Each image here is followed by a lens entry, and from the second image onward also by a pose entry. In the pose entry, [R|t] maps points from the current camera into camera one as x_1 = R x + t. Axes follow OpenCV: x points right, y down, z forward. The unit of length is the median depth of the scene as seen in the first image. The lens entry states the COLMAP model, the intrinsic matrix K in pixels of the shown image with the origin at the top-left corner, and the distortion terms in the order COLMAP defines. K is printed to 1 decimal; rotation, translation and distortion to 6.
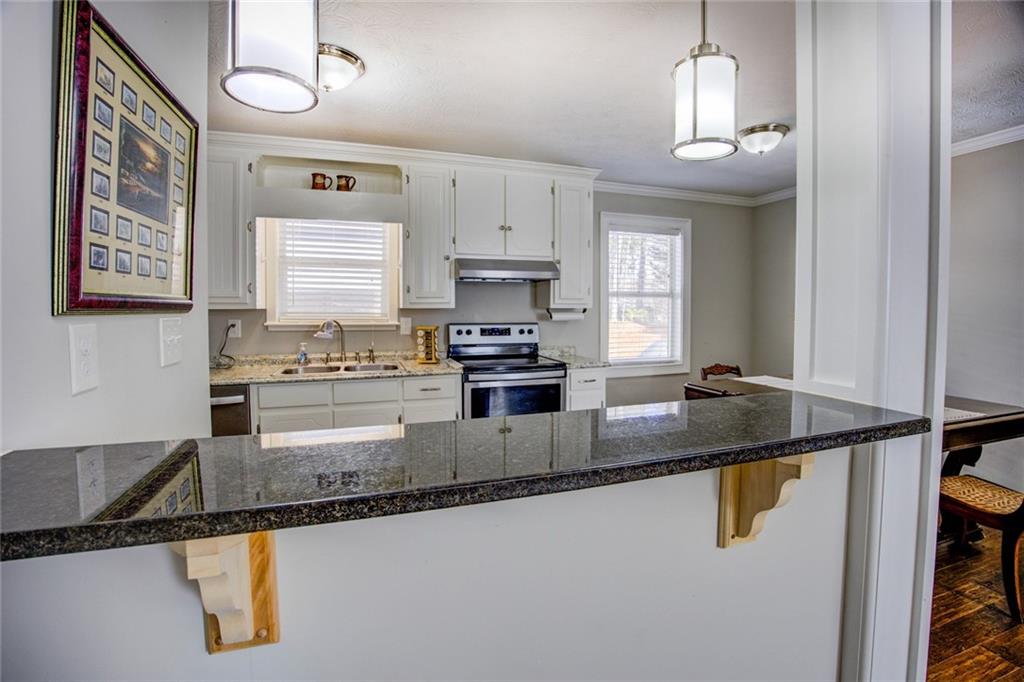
lens RADIAL K [[487.8, 0, 504.4], [0, 487.8, 349.0], [0, 0, 1]] dist [-0.075395, 0.021206]
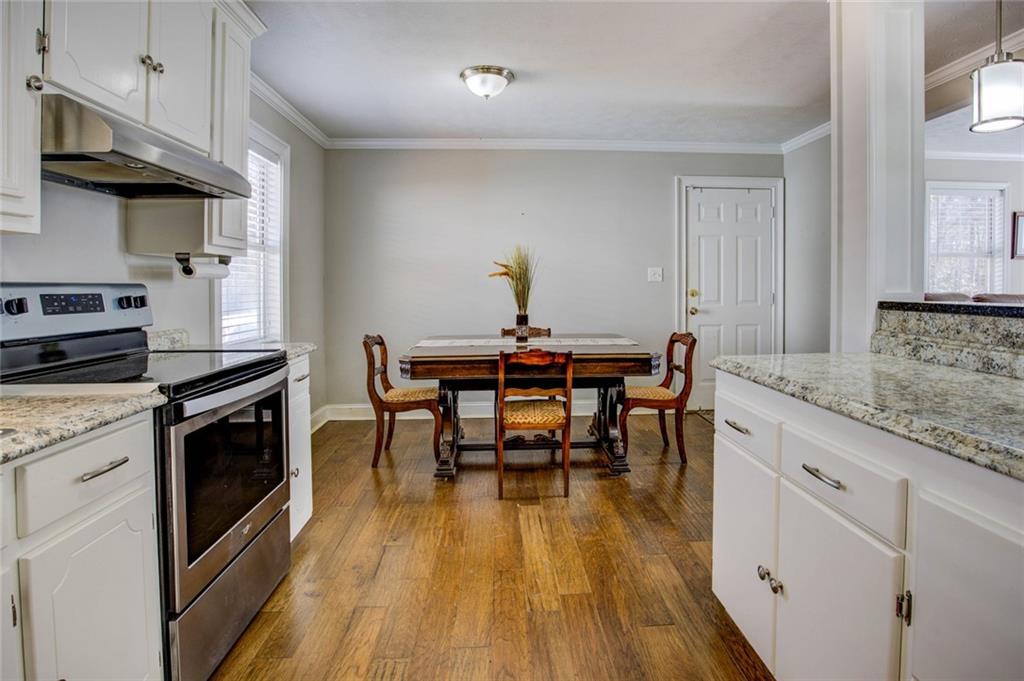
lens RADIAL K [[521.3, 0, 512.0], [0, 521.3, 340.5], [0, 0, 1]] dist [0.000249, -0.000095]
pose [[0.298233, -0.092320, 0.950018, -0.371094], [0.064808, 0.994973, 0.076344, -0.014885], [-0.952290, 0.038800, 0.302717, 0.552662]]
